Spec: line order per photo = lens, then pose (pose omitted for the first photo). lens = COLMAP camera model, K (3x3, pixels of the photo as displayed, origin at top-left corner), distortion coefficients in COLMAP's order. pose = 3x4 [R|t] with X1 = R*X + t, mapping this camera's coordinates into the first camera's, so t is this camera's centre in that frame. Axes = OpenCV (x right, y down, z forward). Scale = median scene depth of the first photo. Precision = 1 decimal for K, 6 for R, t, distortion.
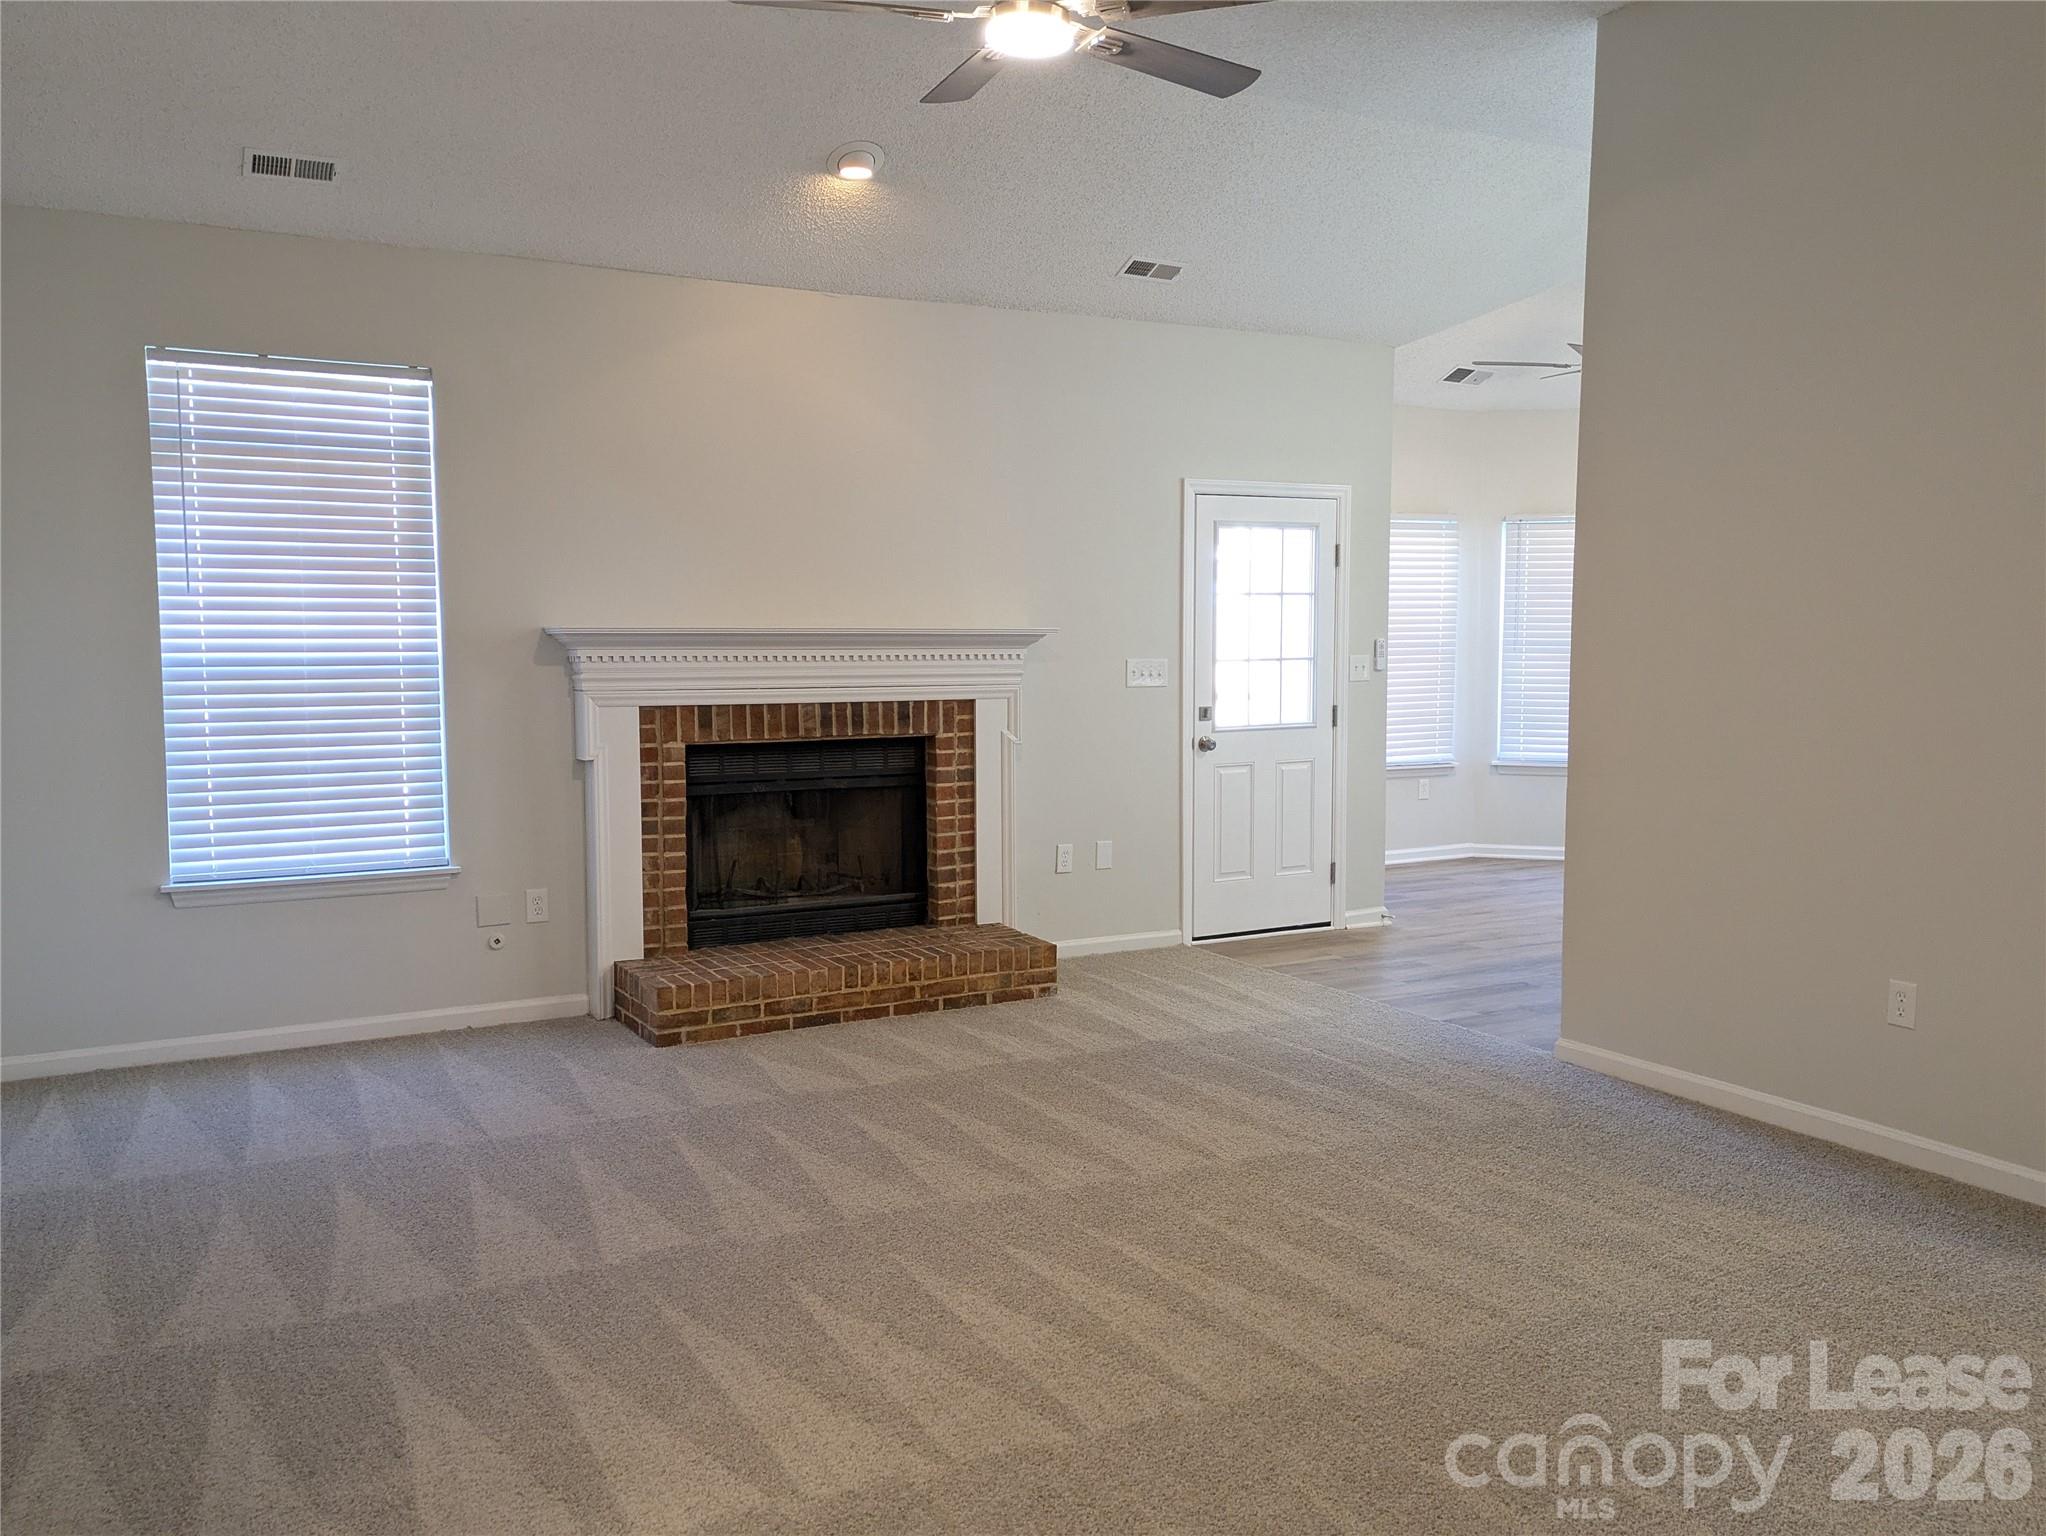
lens RADIAL K [[1674.5, 0, 1011.0], [0, 1674.5, 780.6], [0, 0, 1]] dist [0.068698, -0.078213]
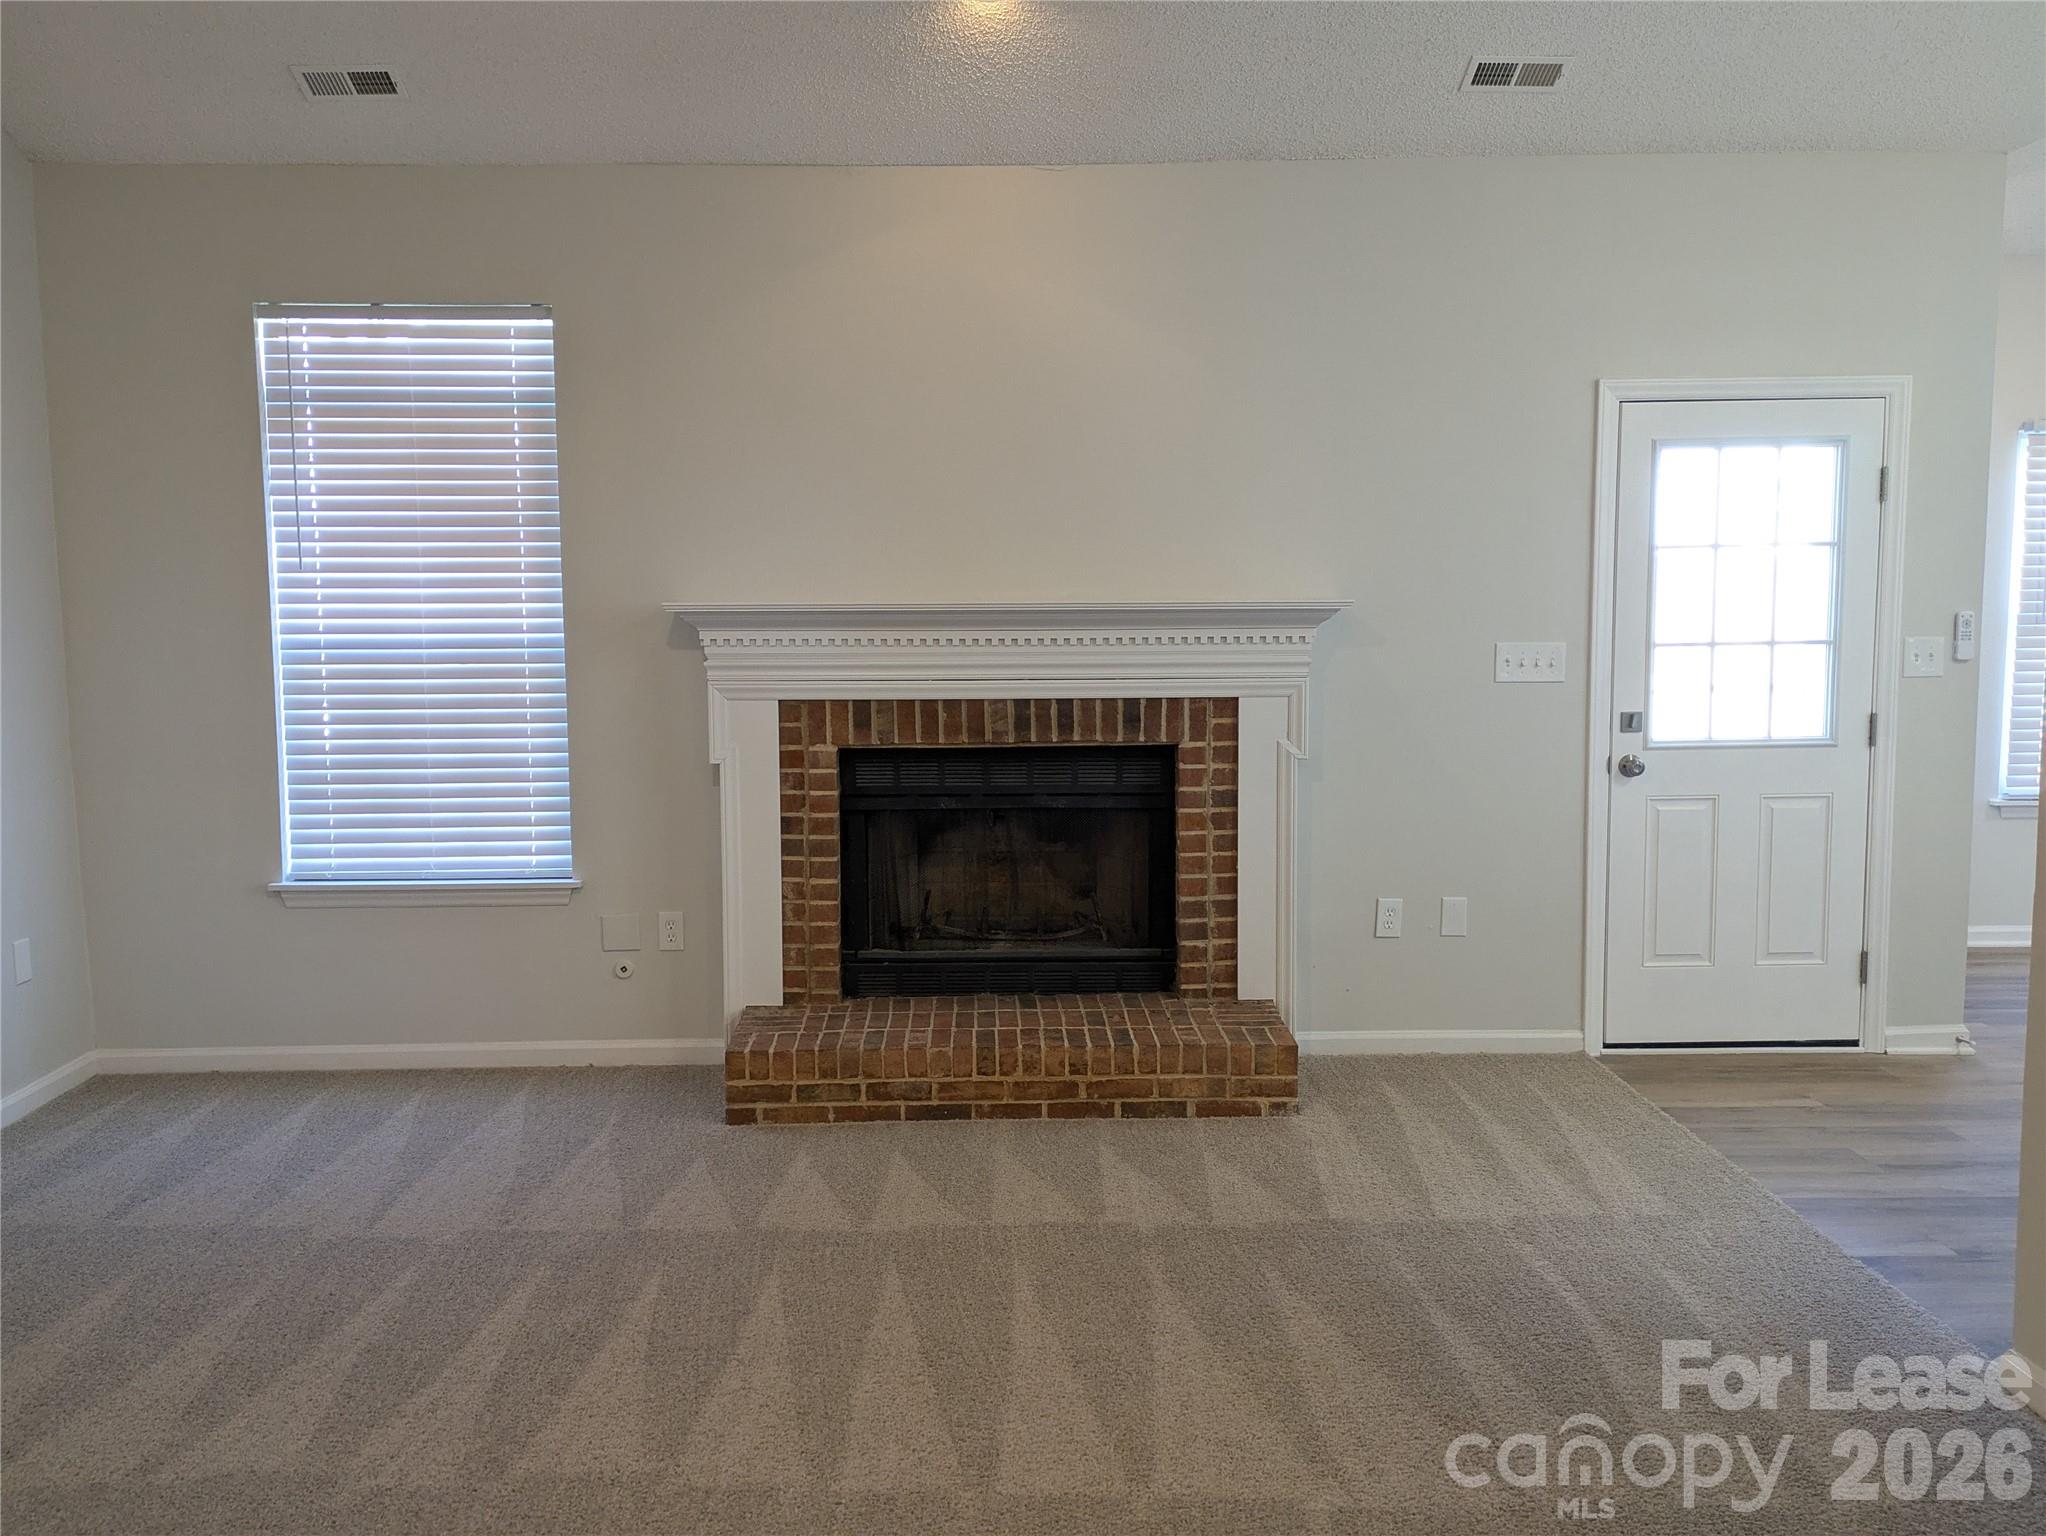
lens RADIAL K [[1674.5, 0, 1011.8], [0, 1674.5, 772.5], [0, 0, 1]] dist [0.068698, -0.078213]
pose [[0.882361, 0.043464, -0.468561, 0.278826], [-0.036454, 0.999047, 0.024025, -0.034323], [0.469158, -0.004117, 0.883105, 0.346600]]
